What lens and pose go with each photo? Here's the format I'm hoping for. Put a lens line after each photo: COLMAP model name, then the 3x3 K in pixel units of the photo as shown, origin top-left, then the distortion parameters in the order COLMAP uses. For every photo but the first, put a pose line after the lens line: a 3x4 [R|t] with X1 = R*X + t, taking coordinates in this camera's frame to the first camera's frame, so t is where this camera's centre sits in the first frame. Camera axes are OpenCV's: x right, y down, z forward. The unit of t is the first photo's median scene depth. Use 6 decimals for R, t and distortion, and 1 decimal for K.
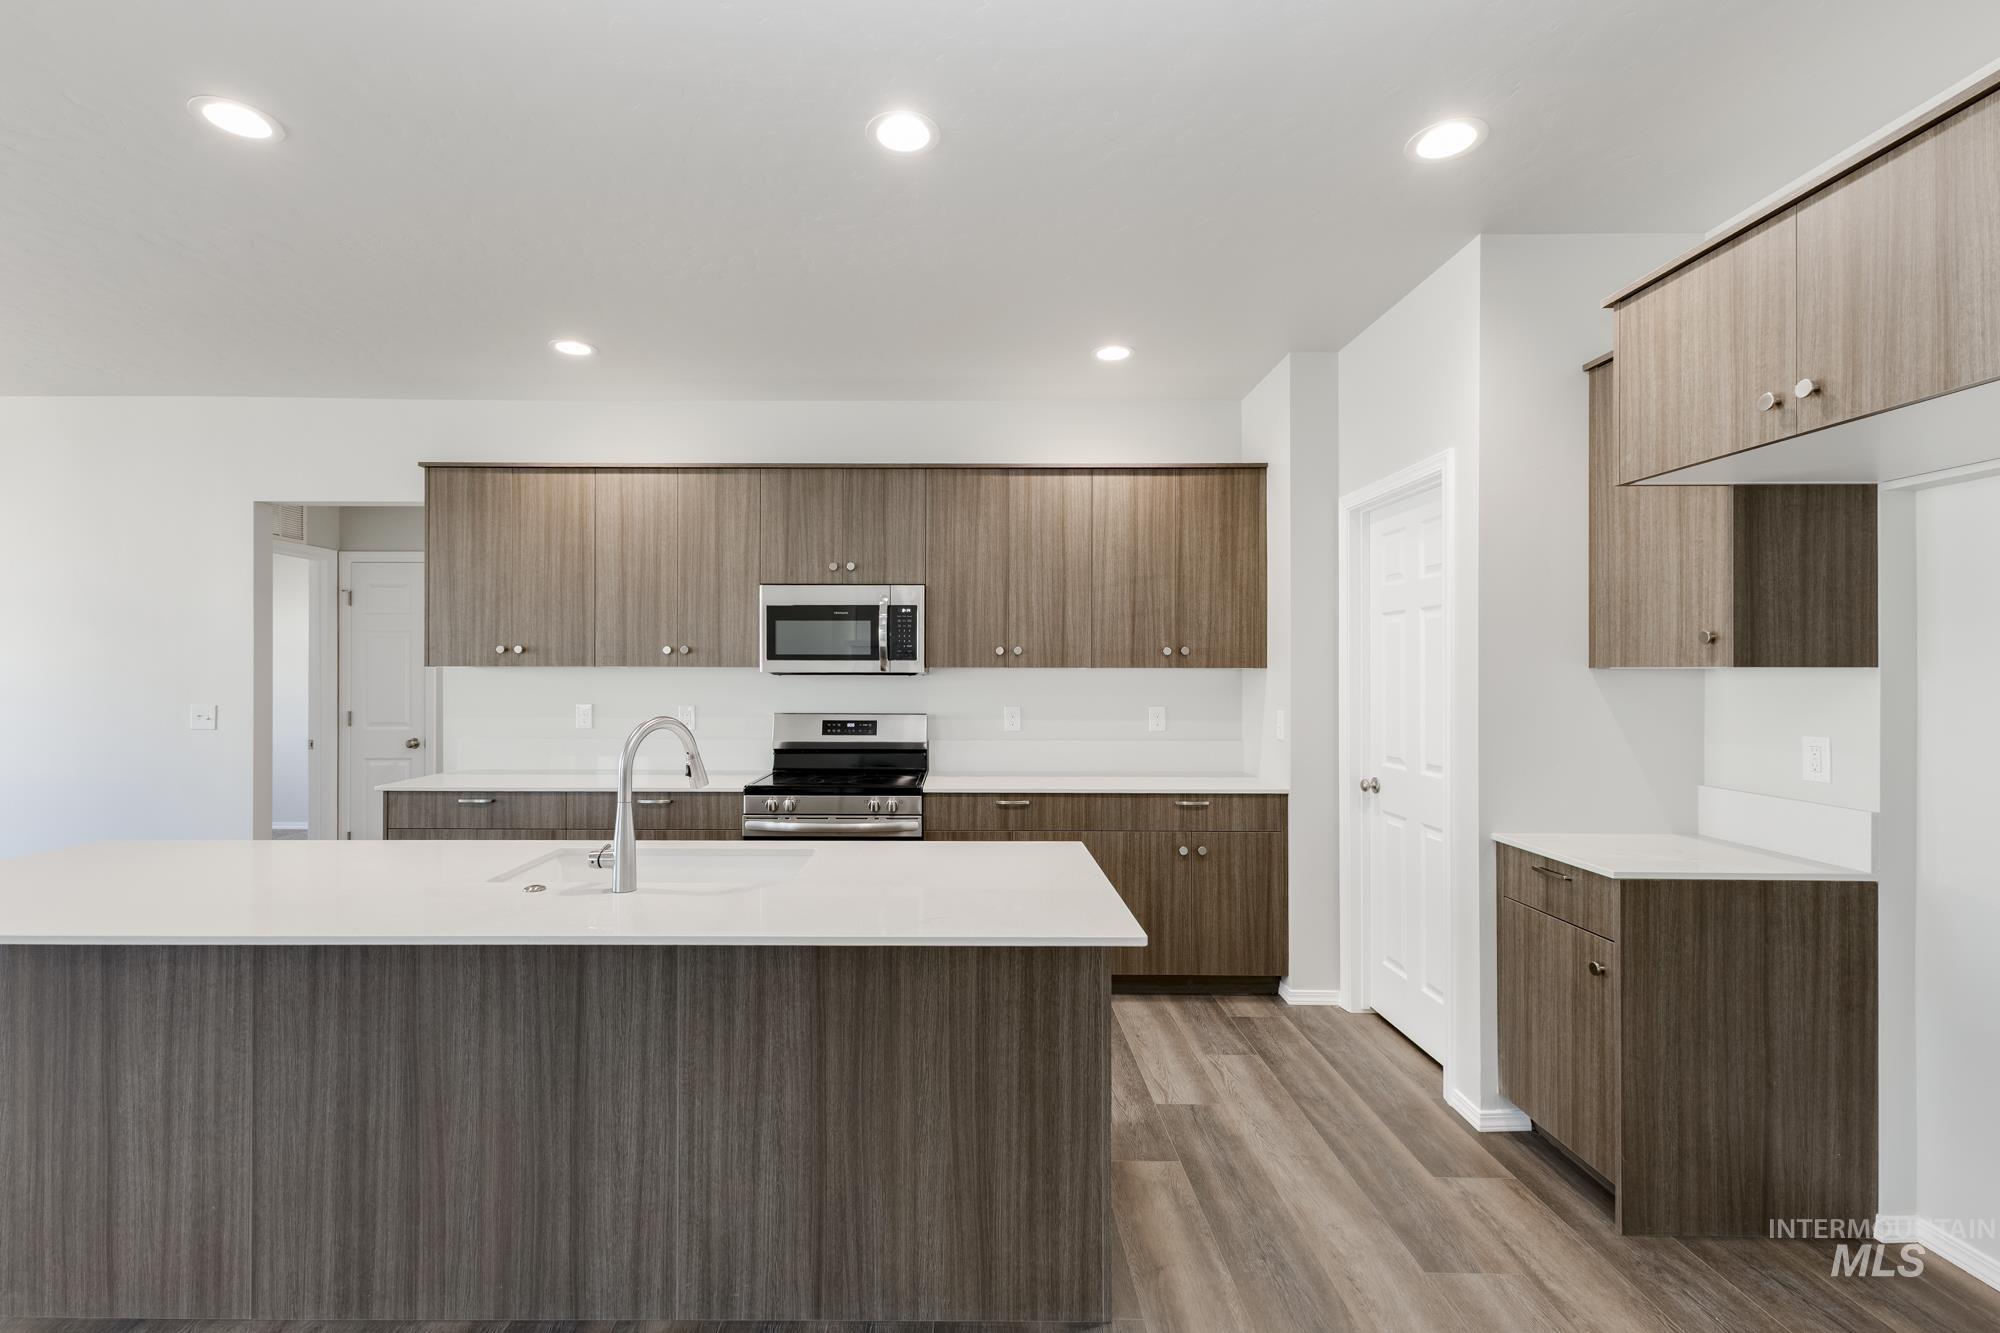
lens RADIAL K [[844.7, 0, 1000.0], [0, 844.7, 666.5], [0, 0, 1]] dist [0.001916, 0.000309]
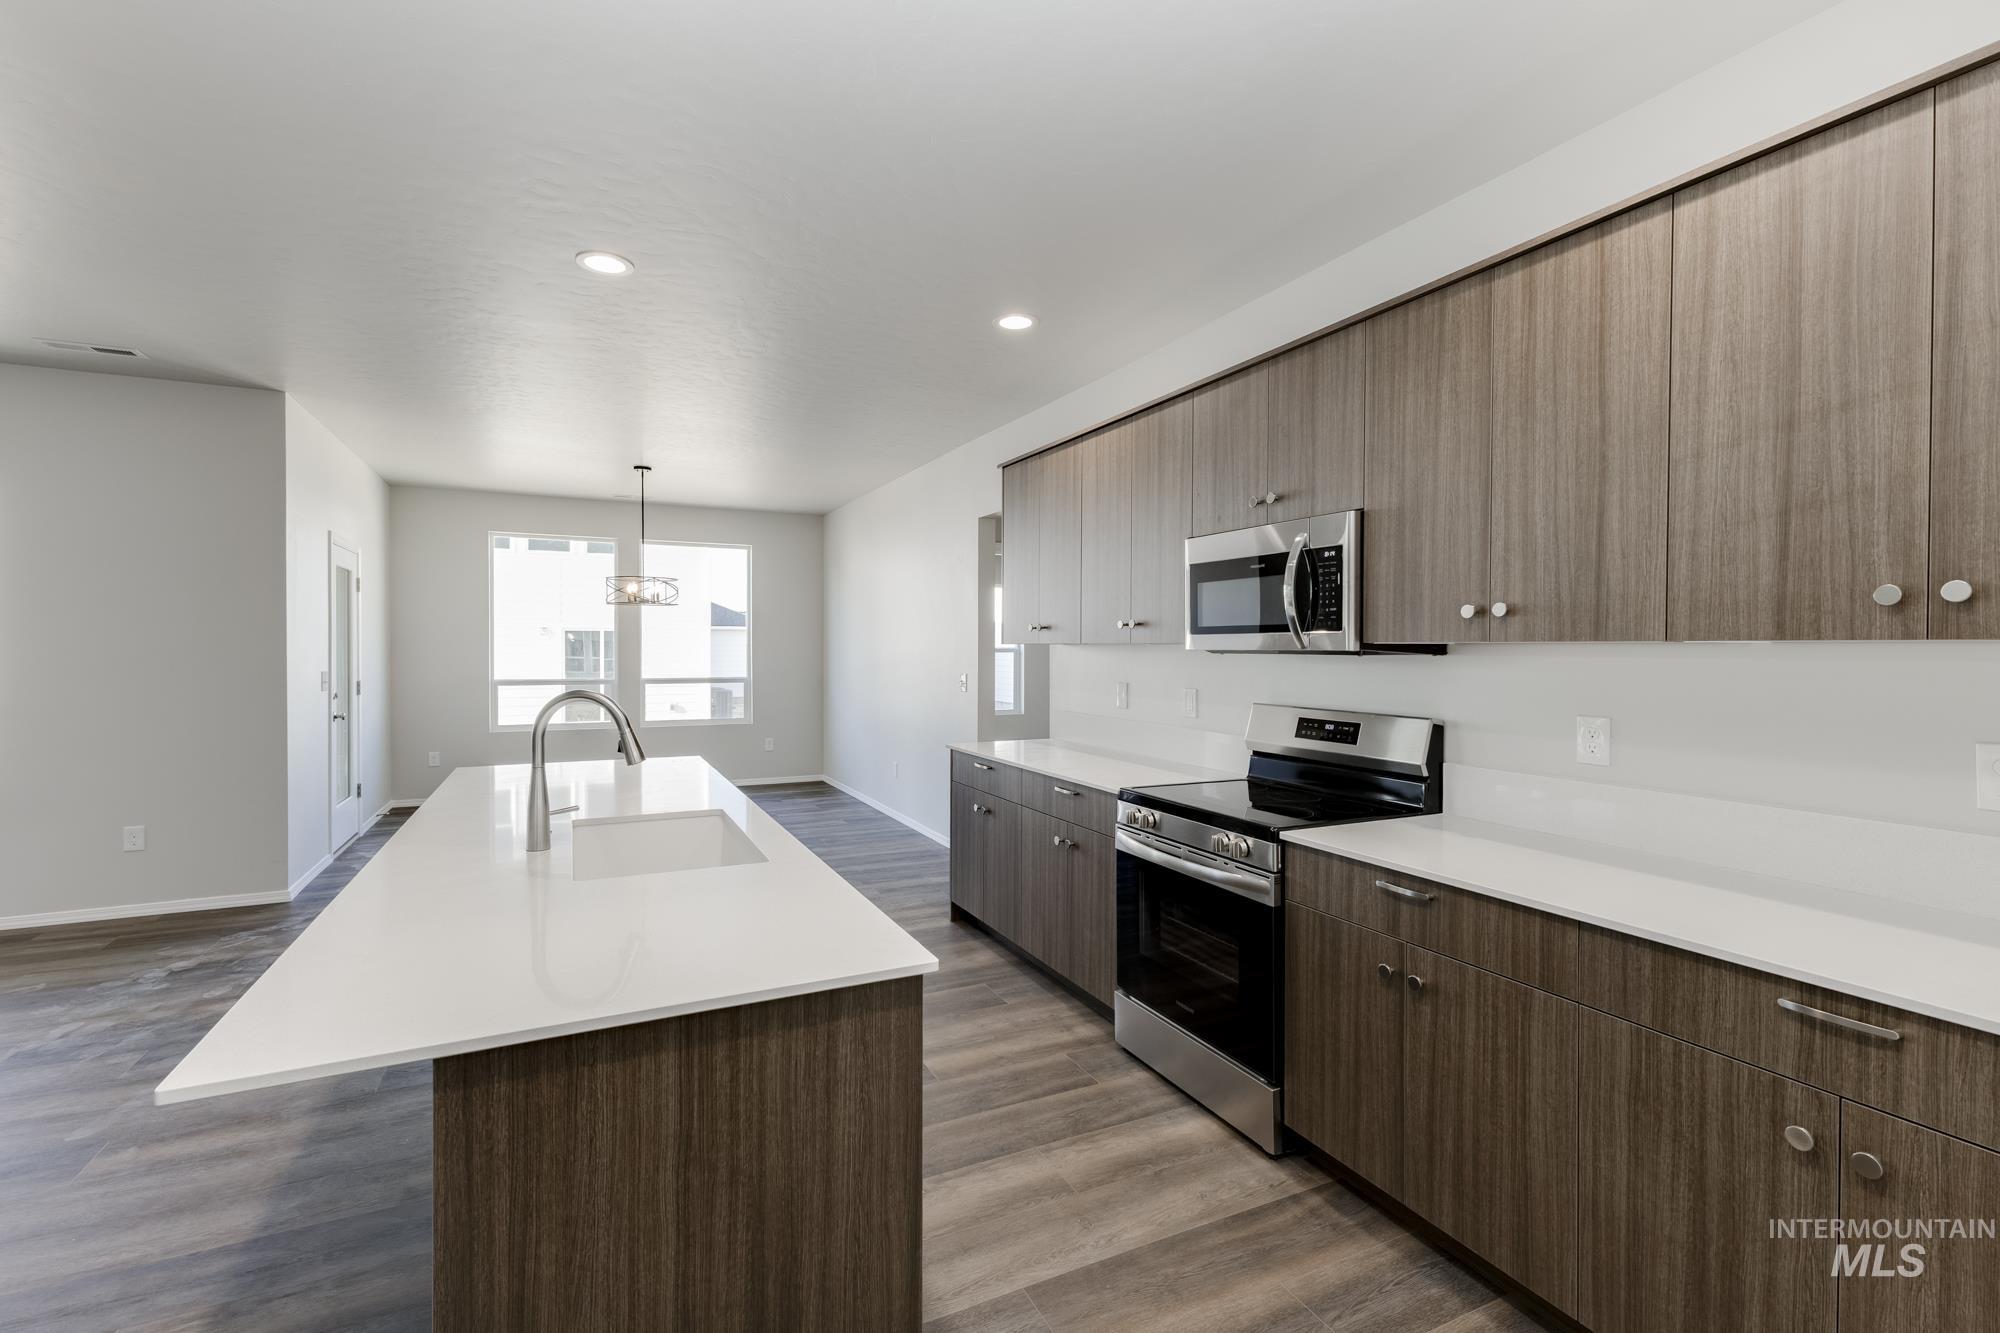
lens RADIAL K [[873.2, 0, 1002.1], [0, 873.2, 657.5], [0, 0, 1]] dist [0.003742, 0.000557]
pose [[0.437105, 0.009726, -0.899358, 0.376032], [0.003621, 0.999914, 0.012573, 0.002999], [0.899403, -0.008752, 0.437032, 0.484270]]
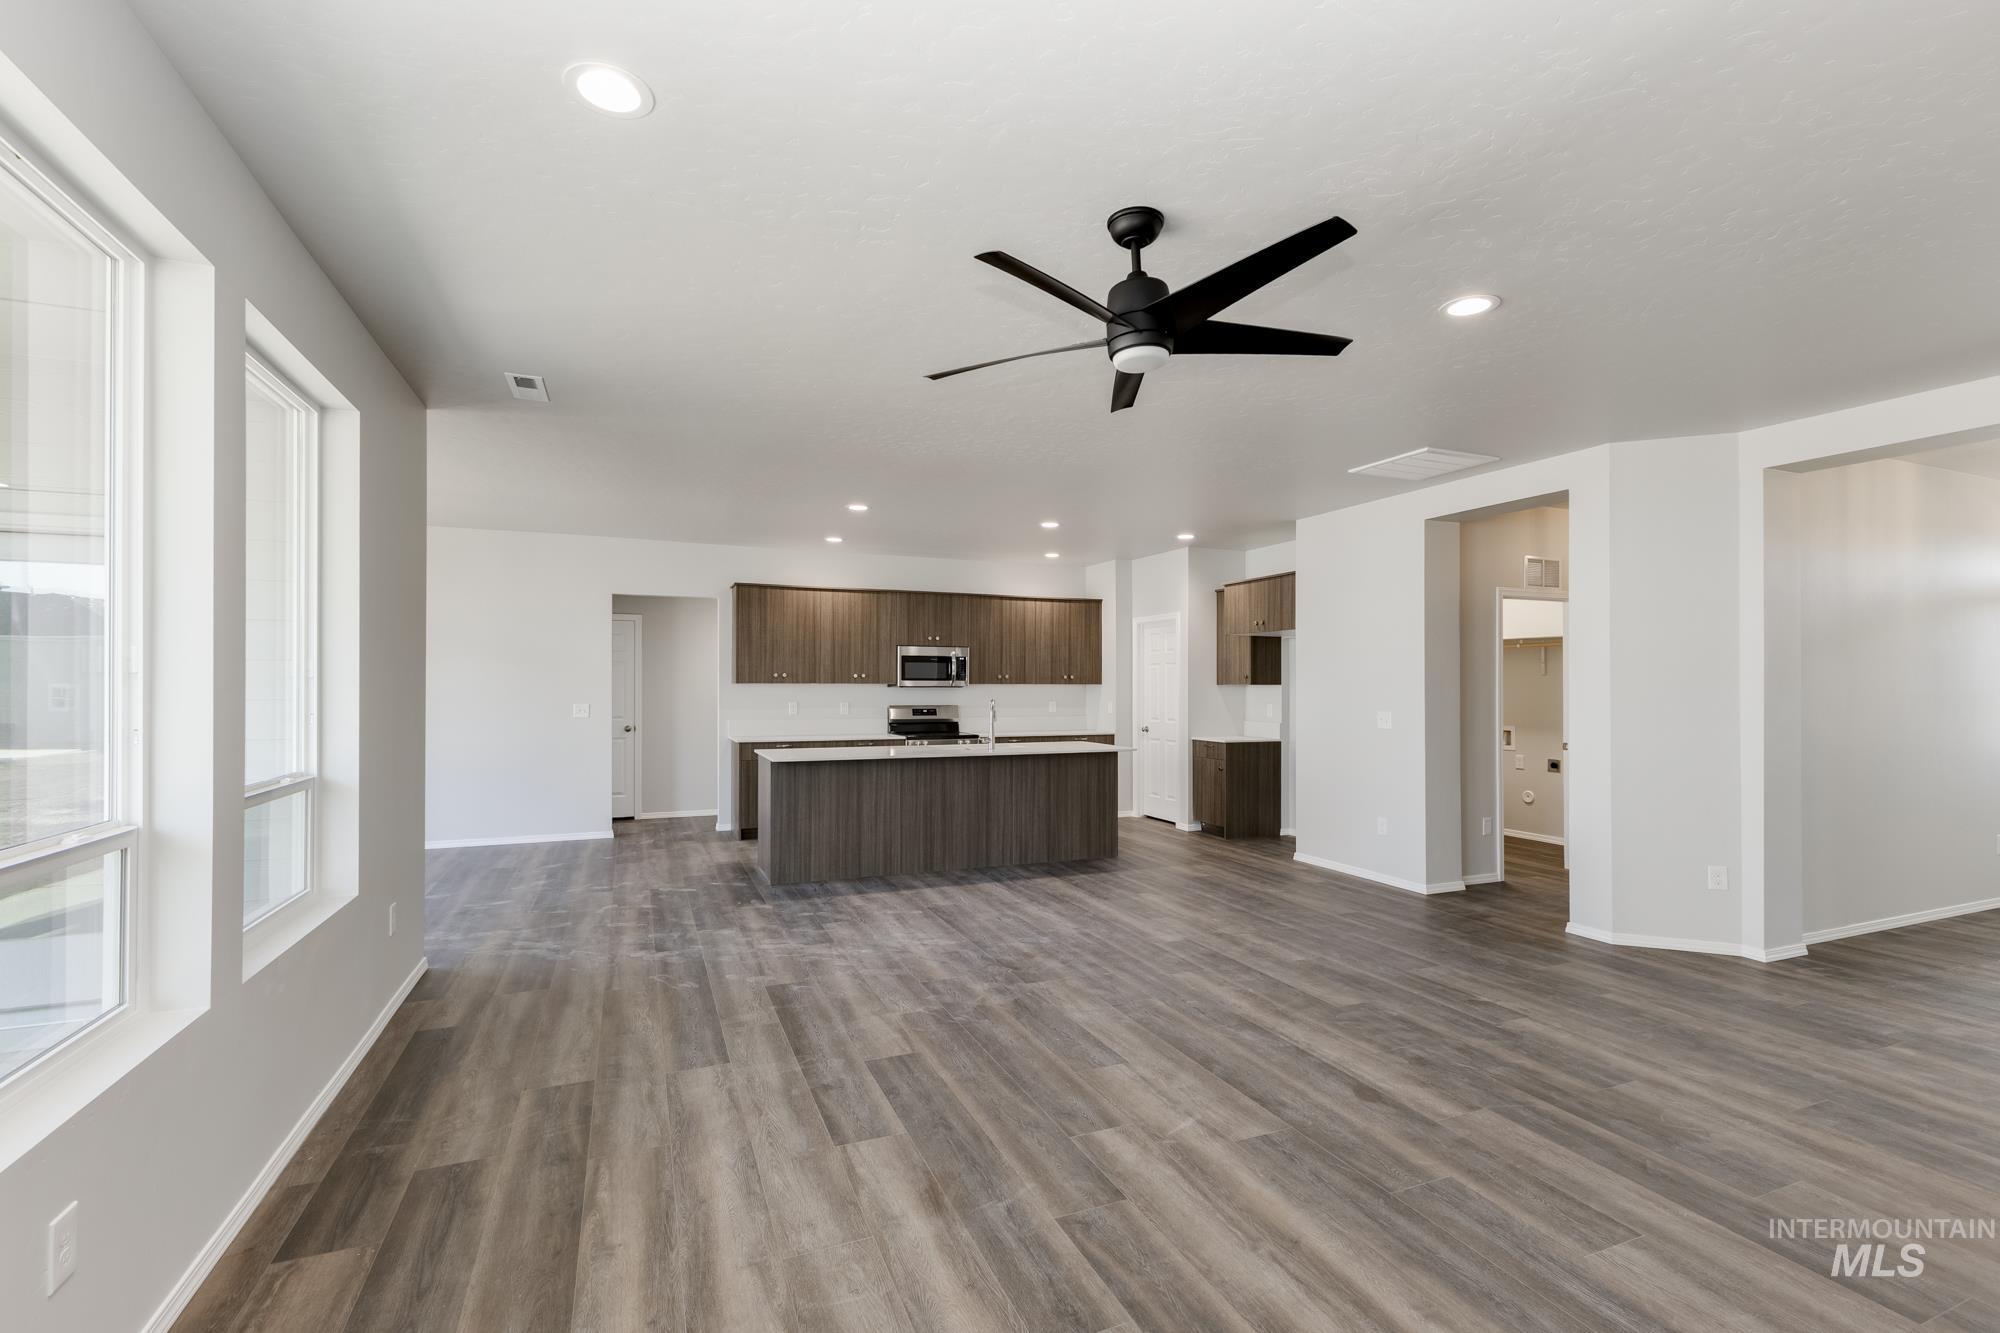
lens RADIAL K [[881.7, 0, 1002.5], [0, 881.7, 681.5], [0, 0, 1]] dist [0.003467, 0.000234]
pose [[0.919572, 0.001676, 0.392918, -0.924775], [-0.002403, 0.999996, 0.001359, -0.009347], [-0.392914, -0.002194, 0.919572, -1.189708]]
